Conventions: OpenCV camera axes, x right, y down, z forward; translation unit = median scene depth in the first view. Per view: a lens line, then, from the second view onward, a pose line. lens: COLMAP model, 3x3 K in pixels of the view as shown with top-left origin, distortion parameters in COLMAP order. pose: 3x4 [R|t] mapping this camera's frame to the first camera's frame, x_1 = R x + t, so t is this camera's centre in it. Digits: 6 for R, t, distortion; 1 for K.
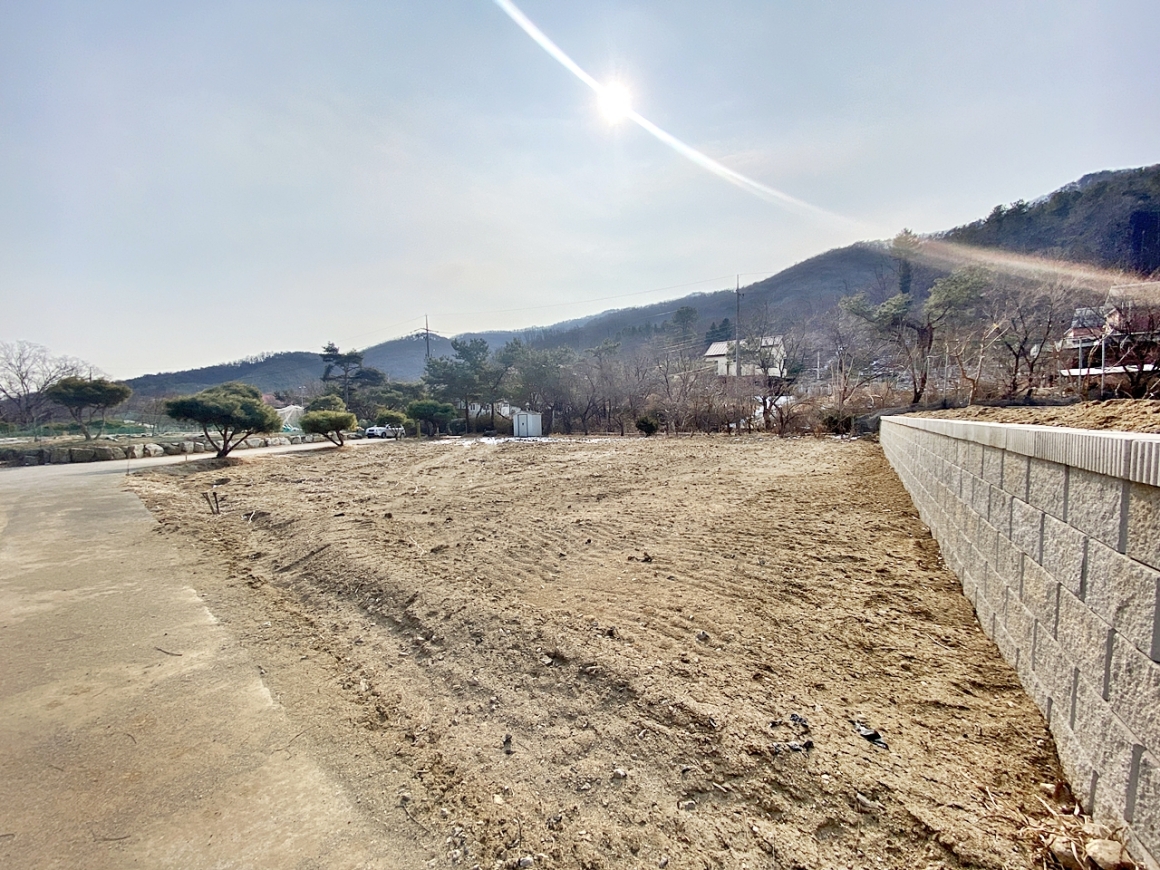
lens RADIAL K [[461.5, 0, 581.2], [0, 461.5, 438.6], [0, 0, 1]] dist [-0.003074, -0.011462]
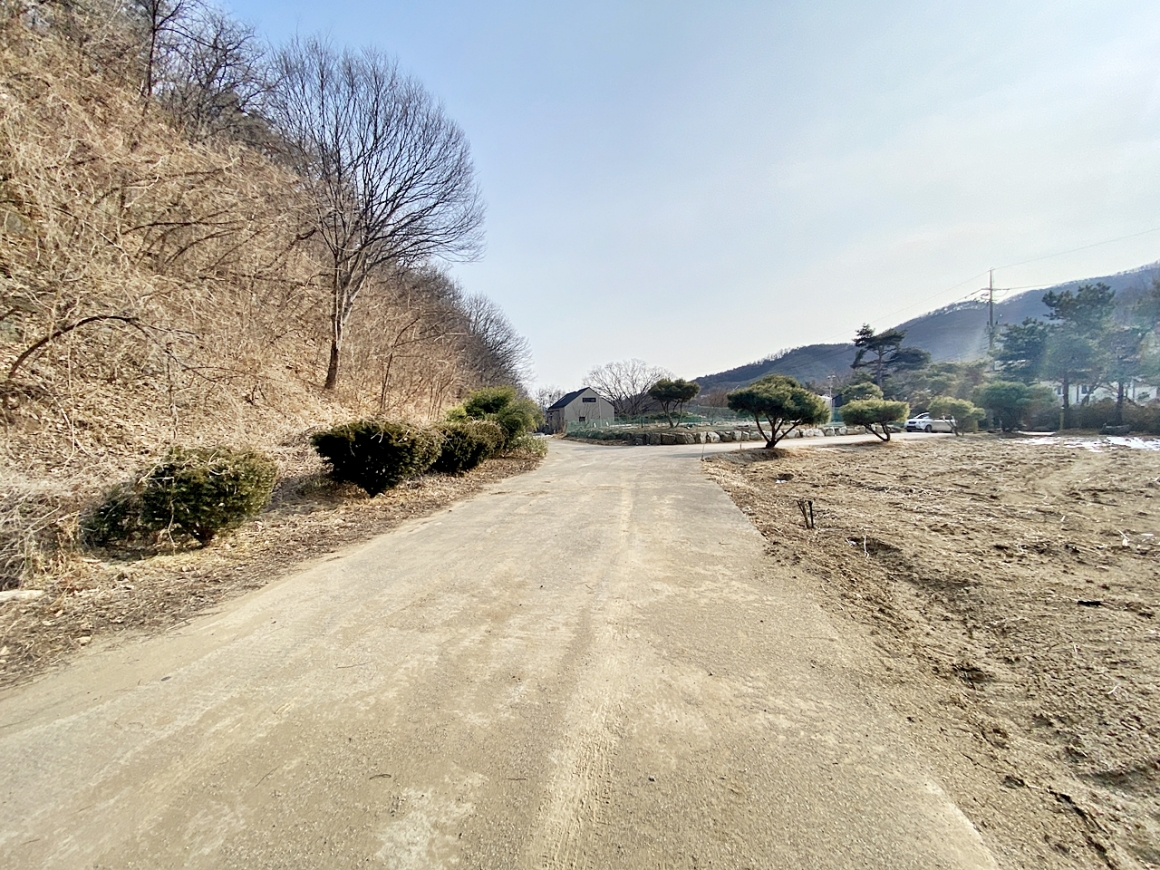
lens RADIAL K [[461.5, 0, 576.2], [0, 461.5, 437.0], [0, 0, 1]] dist [-0.003074, -0.011462]
pose [[0.525593, 0.039829, -0.849803, -0.111573], [-0.025595, 0.999192, 0.031000, -0.002875], [0.850351, 0.005458, 0.526187, 0.076736]]
